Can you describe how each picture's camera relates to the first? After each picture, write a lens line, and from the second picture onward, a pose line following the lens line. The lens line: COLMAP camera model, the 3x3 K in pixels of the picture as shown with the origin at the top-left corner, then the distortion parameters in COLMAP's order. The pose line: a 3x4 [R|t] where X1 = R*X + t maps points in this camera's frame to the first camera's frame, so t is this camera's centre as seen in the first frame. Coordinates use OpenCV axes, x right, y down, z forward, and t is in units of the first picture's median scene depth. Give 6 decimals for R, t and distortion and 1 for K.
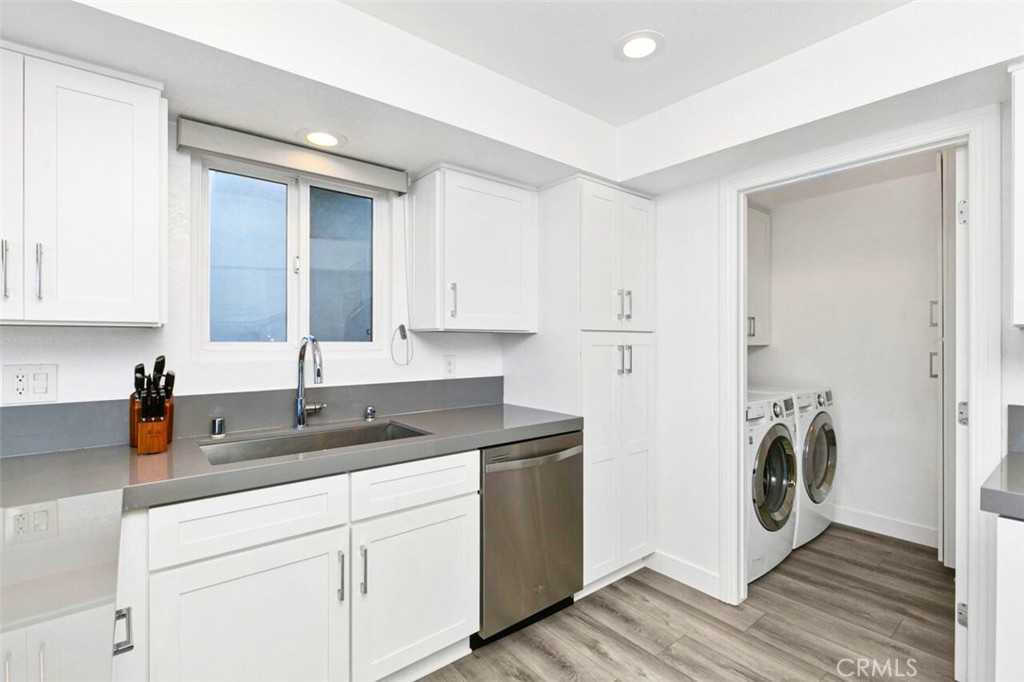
lens RADIAL K [[459.2, 0, 511.7], [0, 459.2, 340.0], [0, 0, 1]] dist [-0.001455, 0.000396]
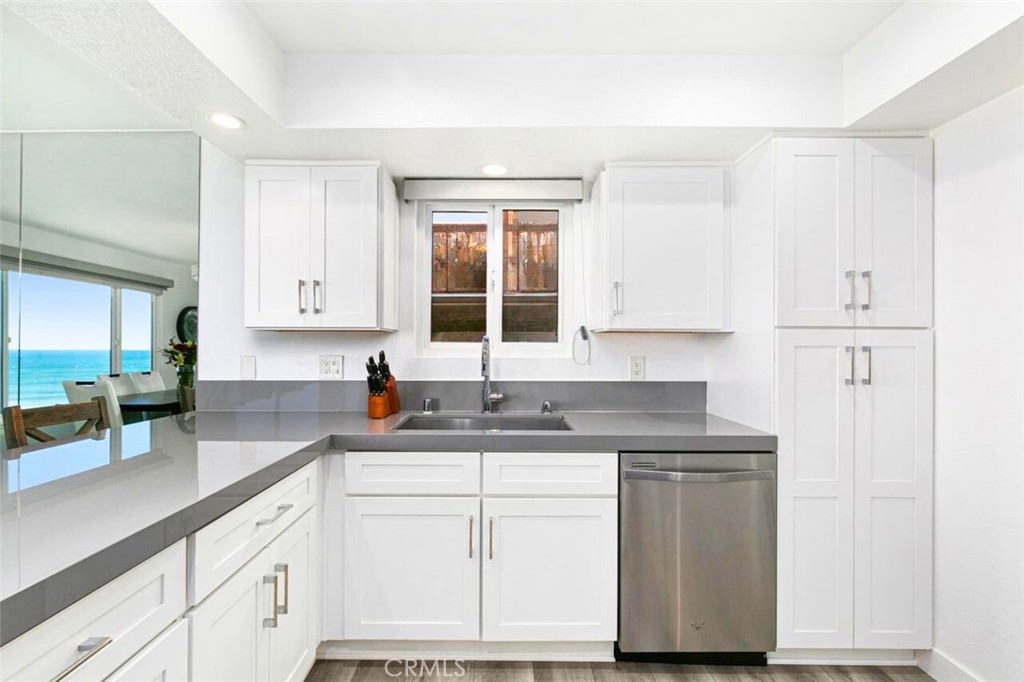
lens RADIAL K [[459.2, 0, 513.8], [0, 459.2, 344.2], [0, 0, 1]] dist [-0.001455, 0.000396]
pose [[0.782888, -0.001881, -0.622159, 0.290576], [-0.001136, 0.999989, -0.004453, 0.012924], [0.622161, 0.004194, 0.782878, 0.088605]]
